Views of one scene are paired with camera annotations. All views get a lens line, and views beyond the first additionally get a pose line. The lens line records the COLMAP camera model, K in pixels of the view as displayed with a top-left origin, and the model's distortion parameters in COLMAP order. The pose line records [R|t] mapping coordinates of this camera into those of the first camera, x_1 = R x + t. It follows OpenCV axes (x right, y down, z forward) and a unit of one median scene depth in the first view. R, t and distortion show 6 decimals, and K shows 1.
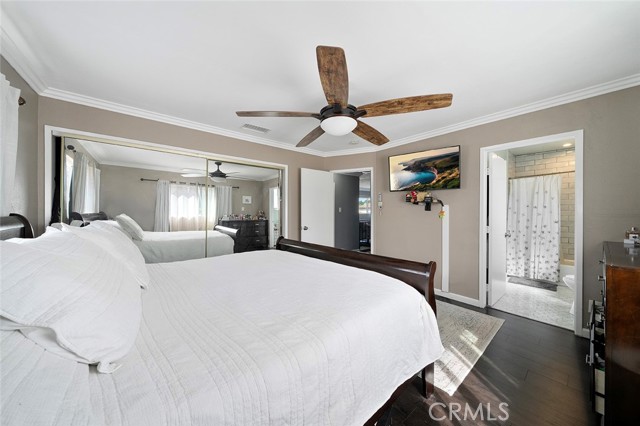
lens RADIAL K [[221.2, 0, 317.9], [0, 221.2, 214.5], [0, 0, 1]] dist [-0.002263, -0.000210]
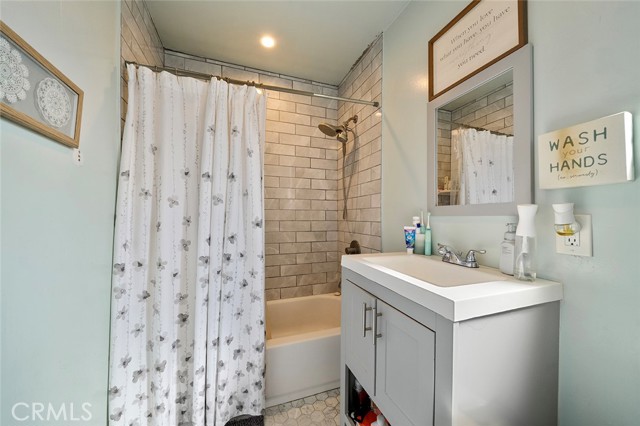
lens RADIAL K [[221.2, 0, 317.3], [0, 221.2, 214.9], [0, 0, 1]] dist [-0.002263, -0.000210]
pose [[0.309720, 0.004549, 0.950817, 0.747864], [0.006712, 0.999953, -0.006971, 0.022148], [-0.950804, 0.008541, 0.309675, 0.766871]]
